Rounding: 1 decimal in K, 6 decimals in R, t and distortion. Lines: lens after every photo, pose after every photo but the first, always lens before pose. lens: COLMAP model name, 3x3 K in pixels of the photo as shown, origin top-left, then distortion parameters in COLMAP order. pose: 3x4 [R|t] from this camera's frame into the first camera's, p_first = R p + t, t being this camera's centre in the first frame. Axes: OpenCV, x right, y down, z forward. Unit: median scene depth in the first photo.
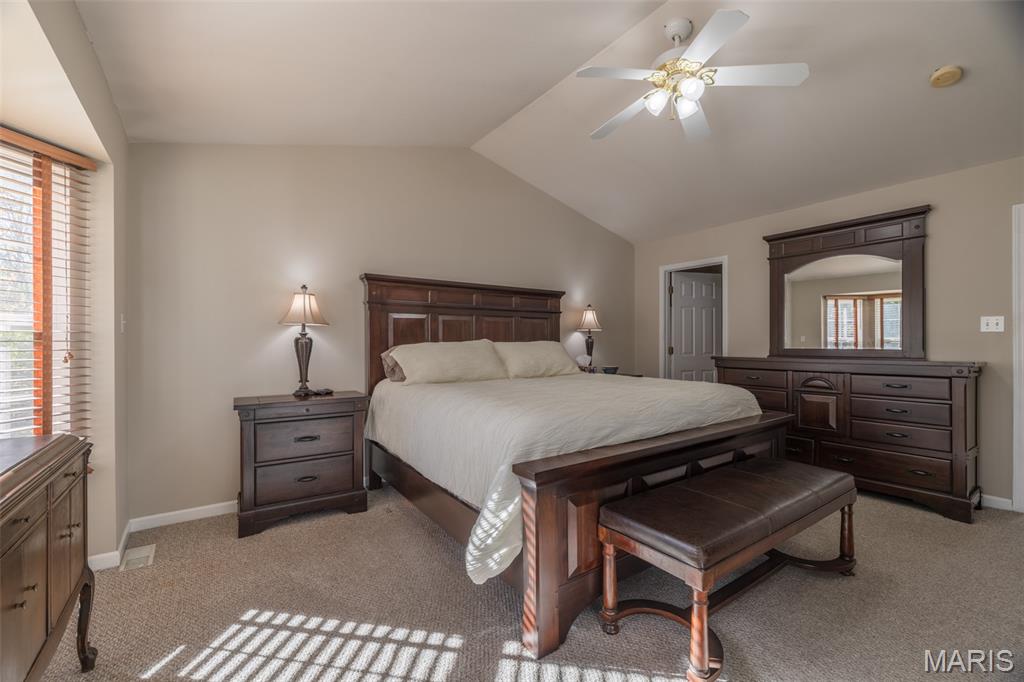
lens RADIAL K [[427.8, 0, 508.3], [0, 427.8, 341.6], [0, 0, 1]] dist [0.000562, -0.000610]
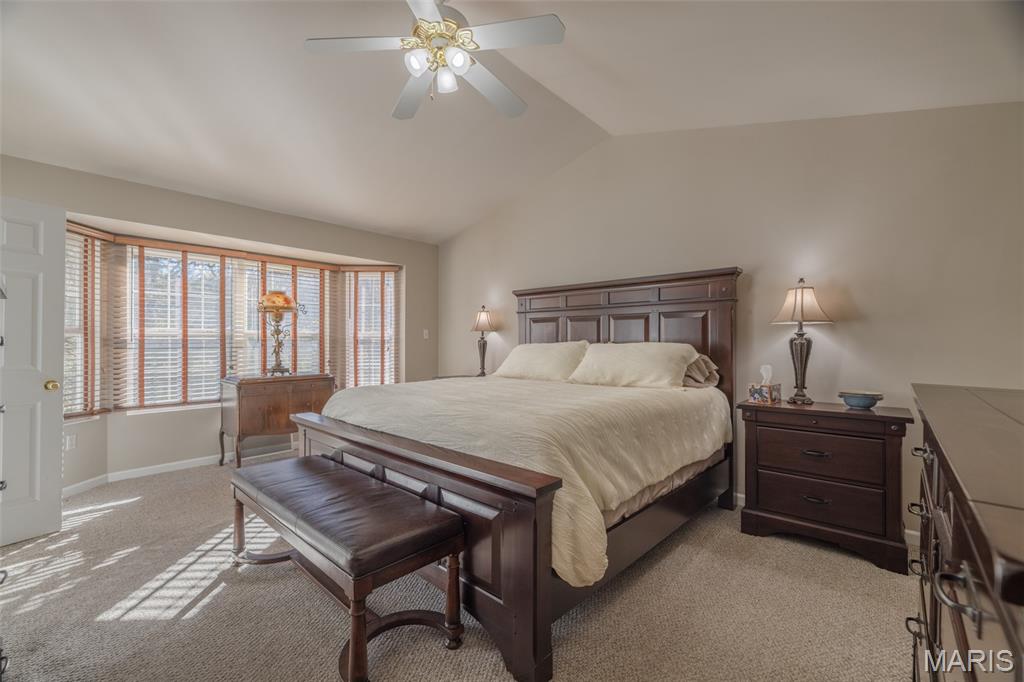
lens RADIAL K [[427.8, 0, 489.8], [0, 427.8, 346.1], [0, 0, 1]] dist [0.000562, -0.000610]
pose [[0.216414, 0.004421, -0.976292, 0.249729], [0.002837, 0.999983, 0.005157, 0.000828], [0.976297, -0.003885, 0.216398, 0.179963]]
